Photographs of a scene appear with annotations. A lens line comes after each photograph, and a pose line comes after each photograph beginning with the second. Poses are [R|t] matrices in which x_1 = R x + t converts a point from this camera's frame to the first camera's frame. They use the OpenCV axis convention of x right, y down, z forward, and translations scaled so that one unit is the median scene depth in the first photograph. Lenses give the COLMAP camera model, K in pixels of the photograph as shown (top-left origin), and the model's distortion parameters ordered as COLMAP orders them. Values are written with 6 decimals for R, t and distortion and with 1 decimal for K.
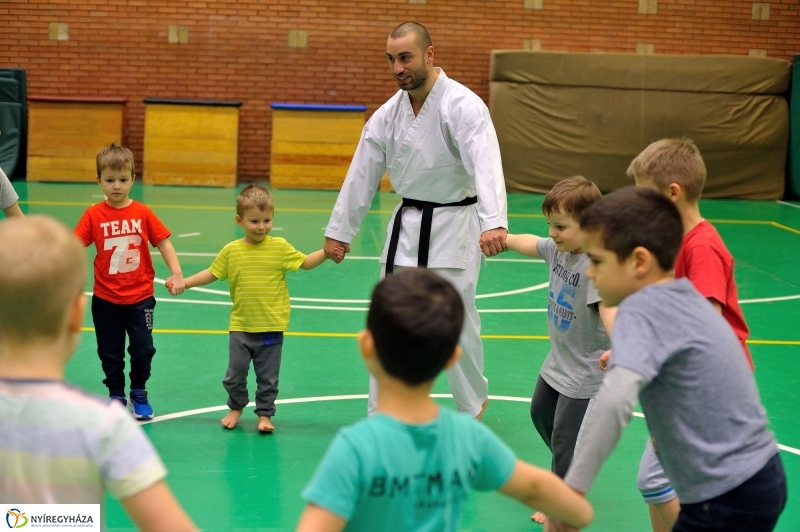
lens RADIAL K [[1136.8, 0, 391.4], [0, 1136.8, 264.2], [0, 0, 1]] dist [-0.094916, 0.000000]
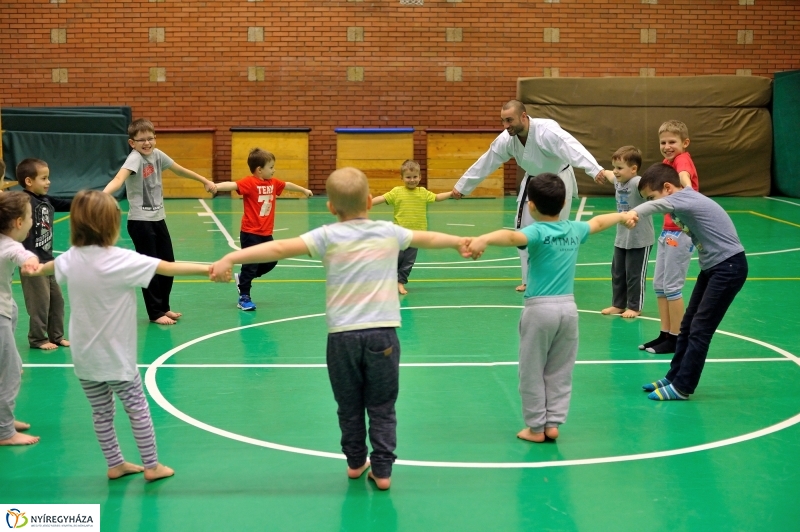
lens RADIAL K [[1136.8, 0, 400.9], [0, 1136.8, 265.8], [0, 0, 1]] dist [-0.094916, 0.000000]
pose [[0.998773, -0.028827, -0.040266, 0.008135], [0.027805, 0.999283, -0.025706, 0.036504], [0.040979, 0.024555, 0.998858, -0.195160]]
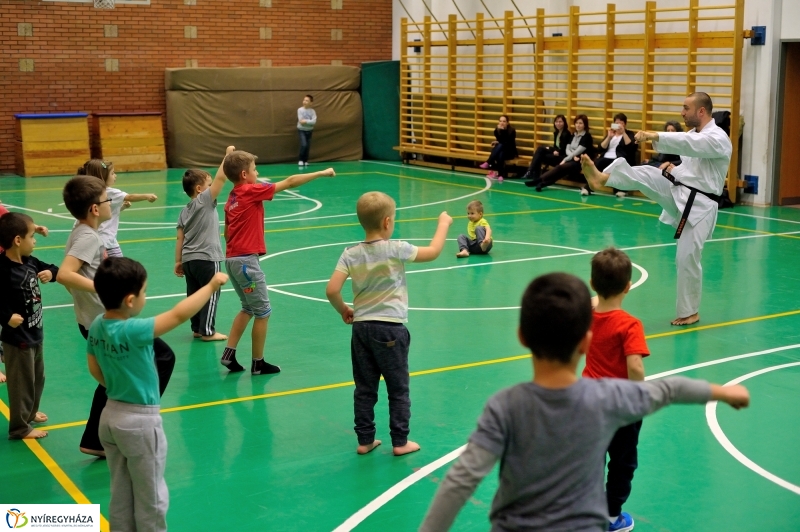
lens RADIAL K [[1136.8, 0, 401.3], [0, 1136.8, 268.9], [0, 0, 1]] dist [-0.094916, 0.000000]
pose [[0.881179, -0.110555, 0.459675, -0.330143], [0.102112, 0.993831, 0.043277, 0.028846], [-0.461623, 0.008803, 0.887032, -0.385085]]
